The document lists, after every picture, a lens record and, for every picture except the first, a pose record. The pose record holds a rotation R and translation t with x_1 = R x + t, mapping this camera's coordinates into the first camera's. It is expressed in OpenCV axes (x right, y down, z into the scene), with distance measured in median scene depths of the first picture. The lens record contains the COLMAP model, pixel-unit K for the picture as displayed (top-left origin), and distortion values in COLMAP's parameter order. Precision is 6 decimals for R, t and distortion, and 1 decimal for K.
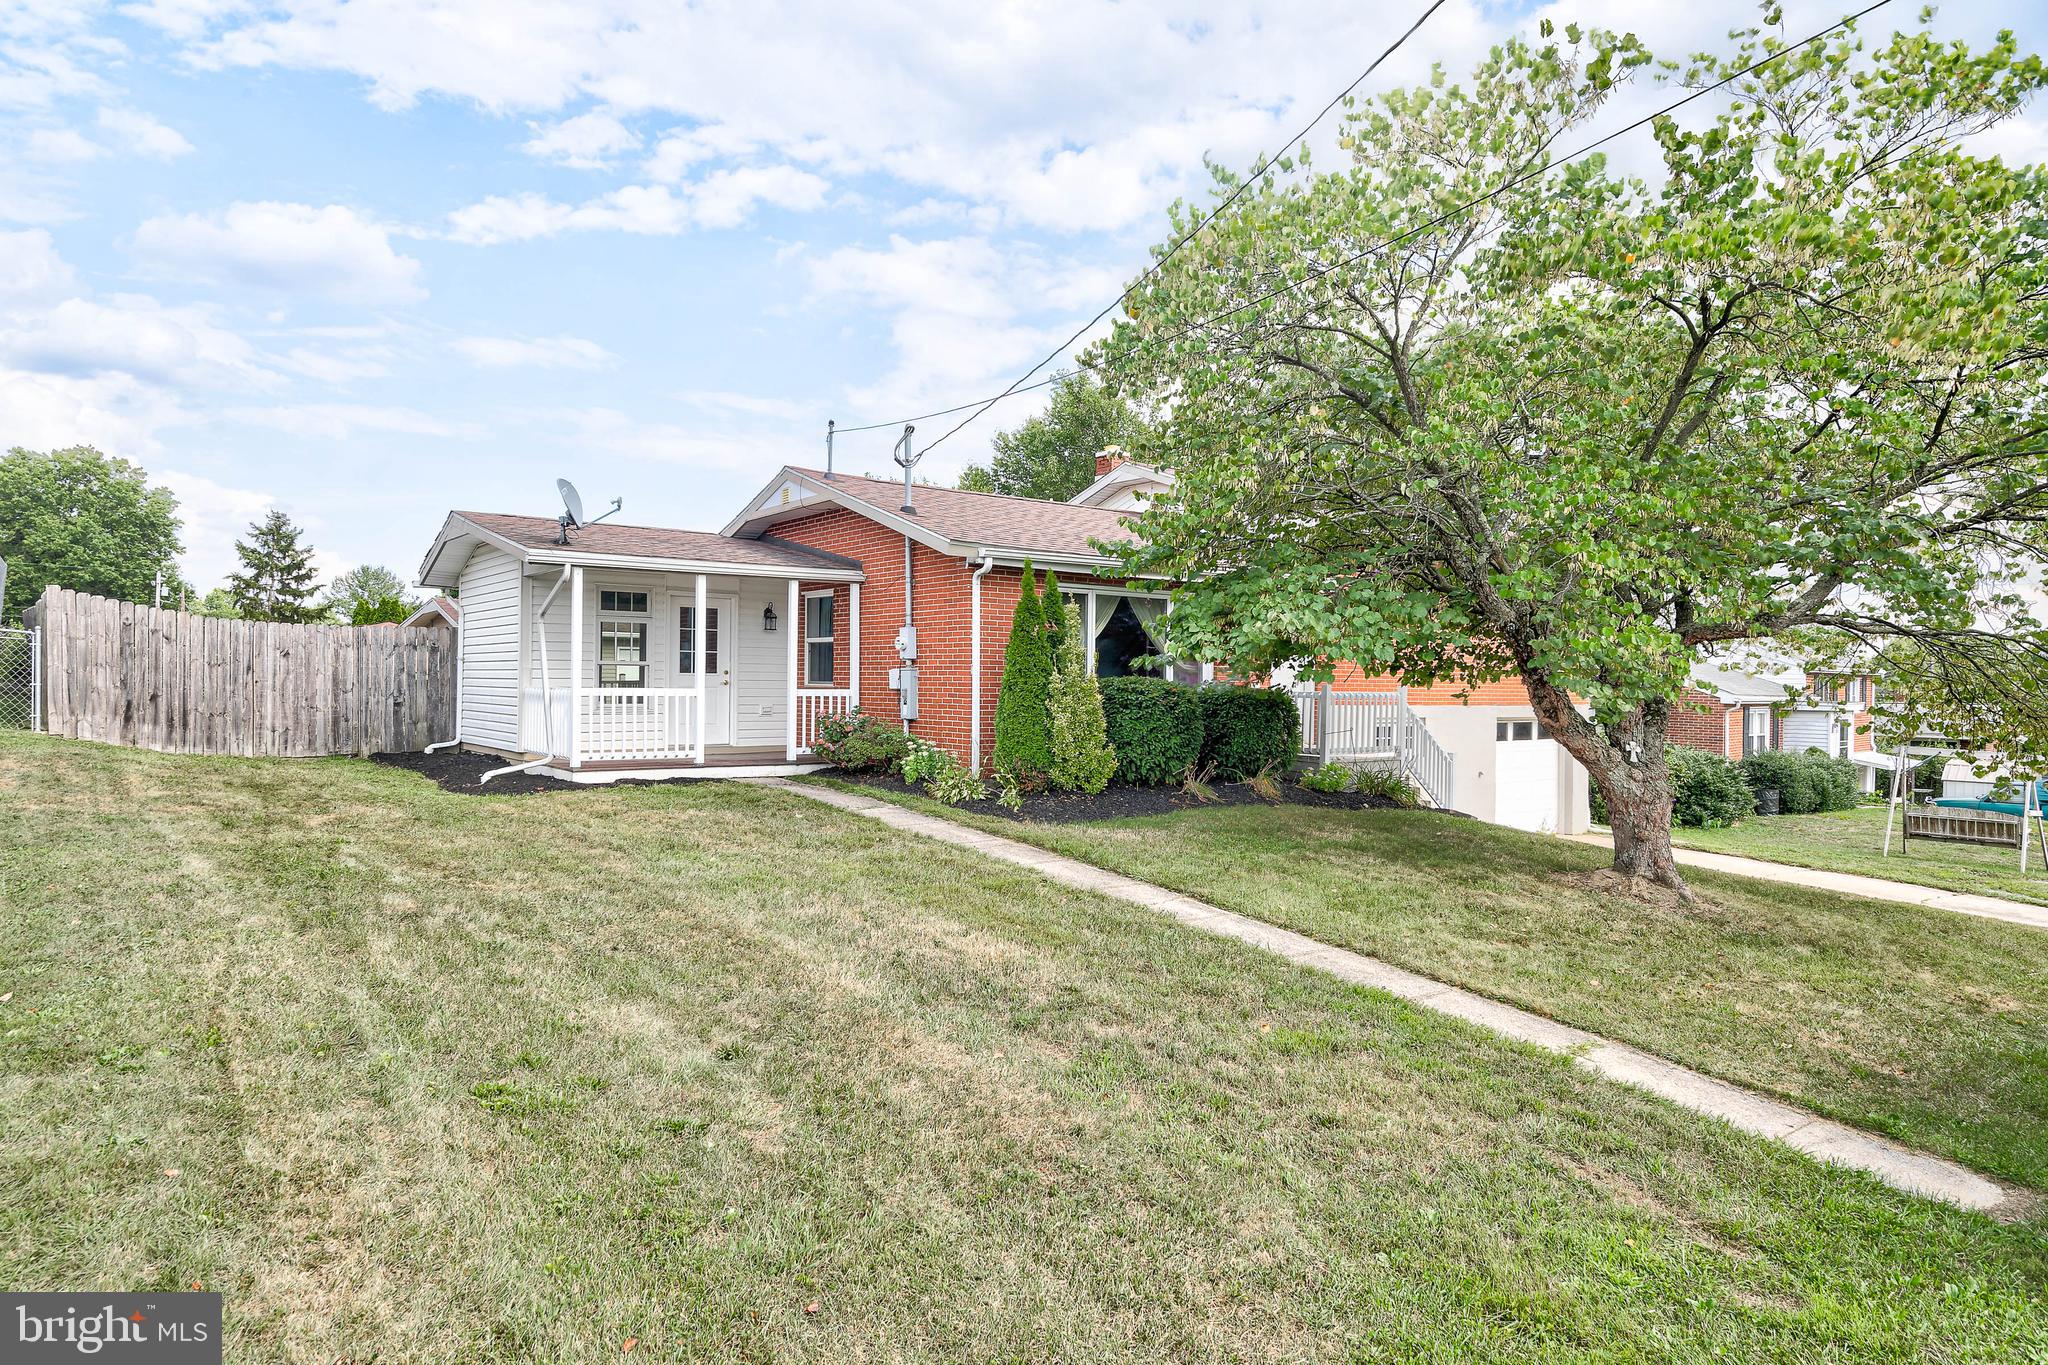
lens RADIAL K [[1155.7, 0, 1018.0], [0, 1155.7, 668.0], [0, 0, 1]] dist [0.028218, -0.026818]
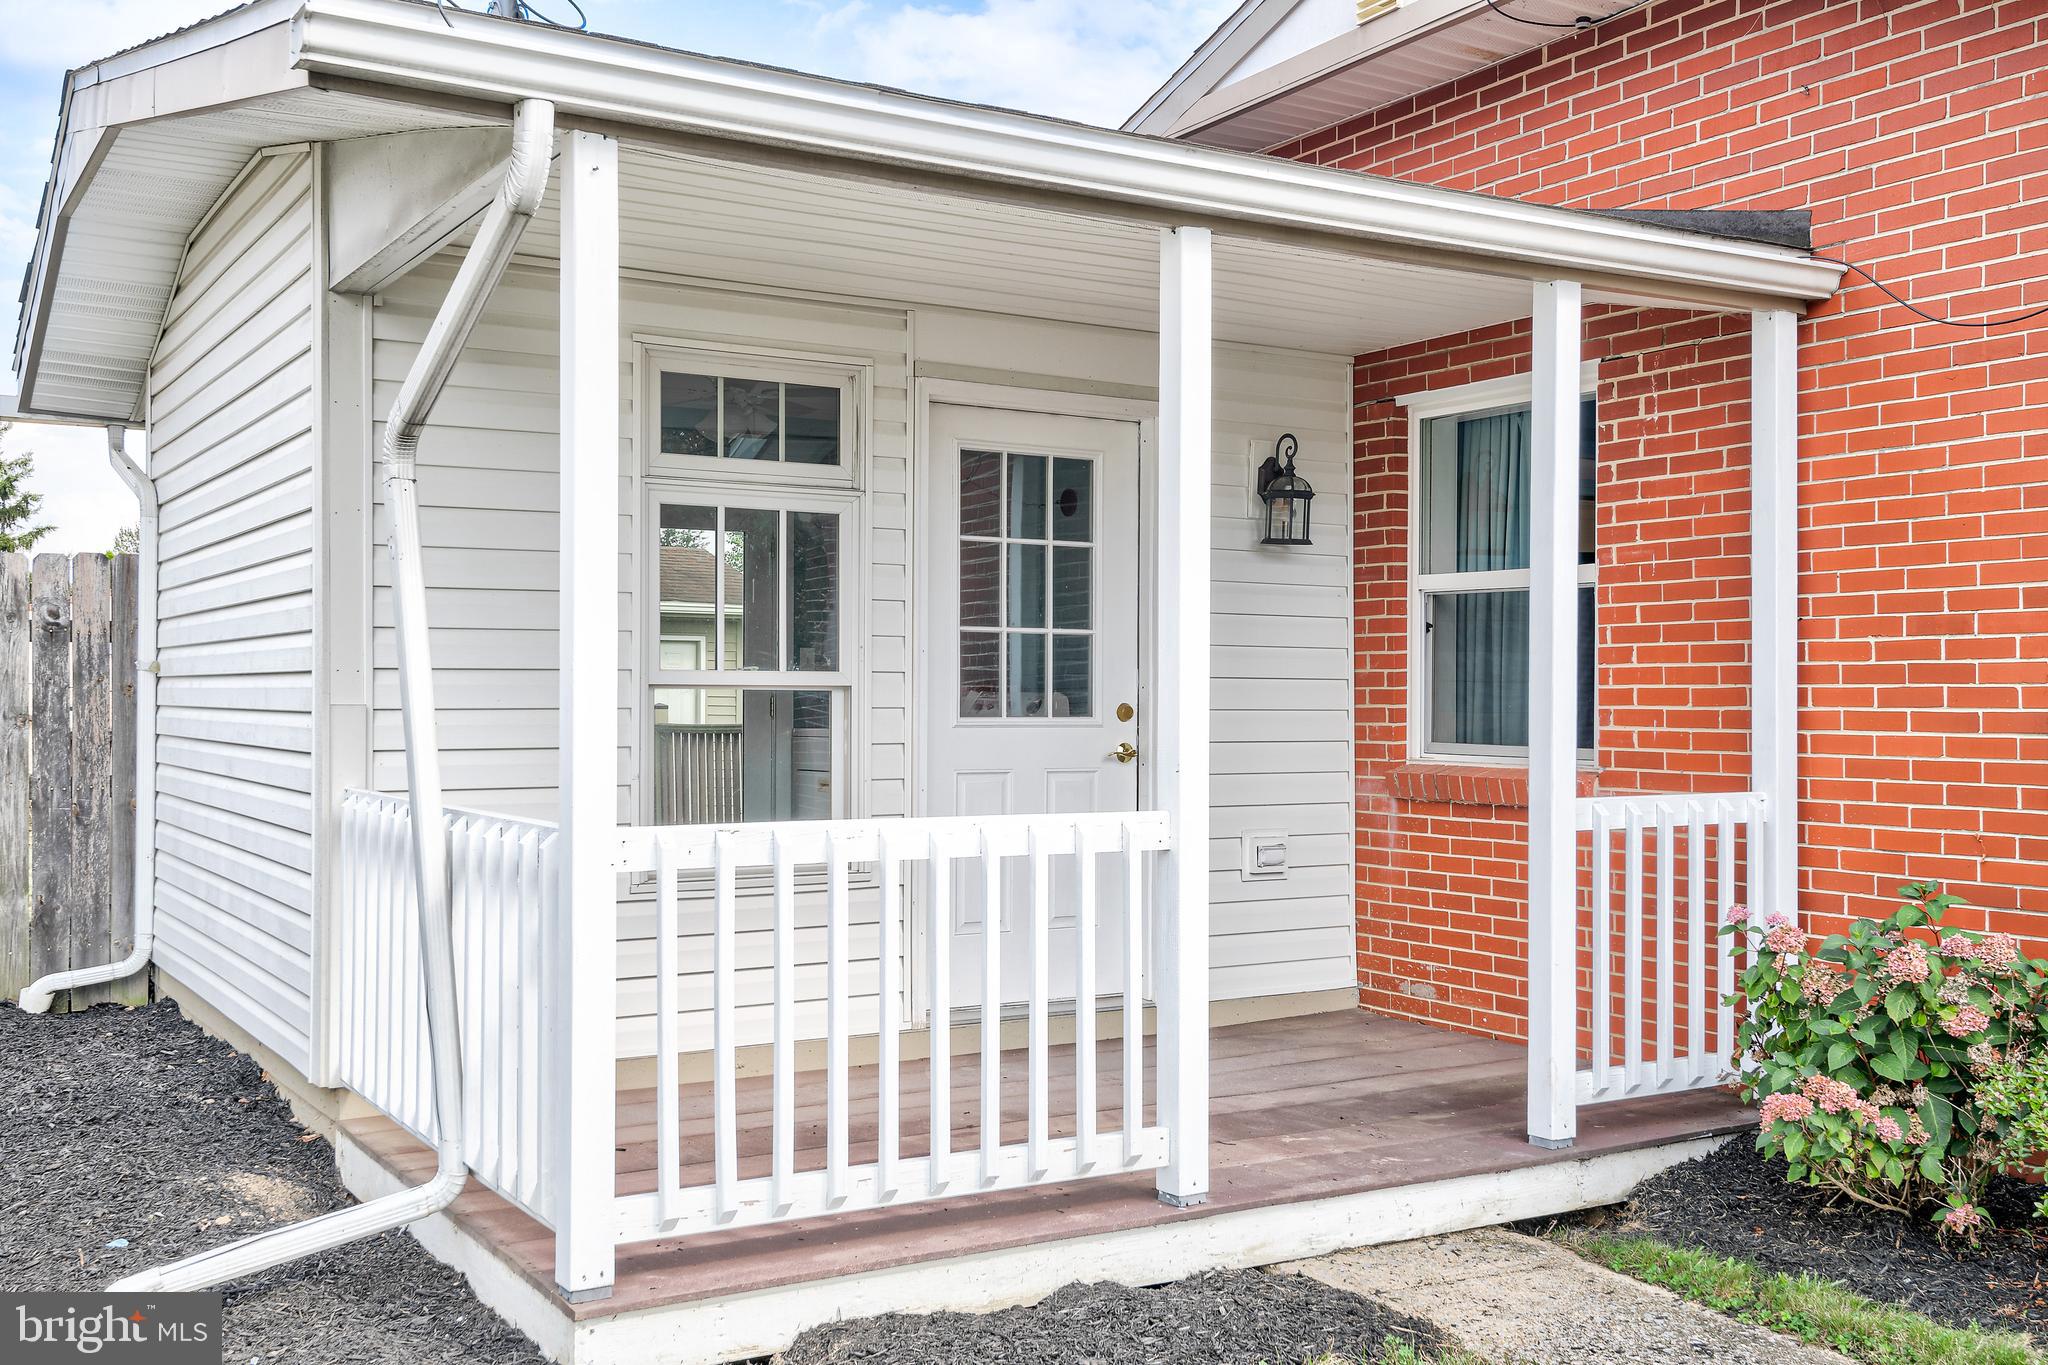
lens RADIAL K [[2049.1, 0, 1098.1], [0, 2049.1, 679.4], [0, 0, 1]] dist [-0.003403, 0.000281]
pose [[0.996345, -0.006967, -0.085135, -0.237616], [0.007158, 0.999973, 0.001937, -0.004535], [0.085119, -0.002539, 0.996368, 0.597780]]
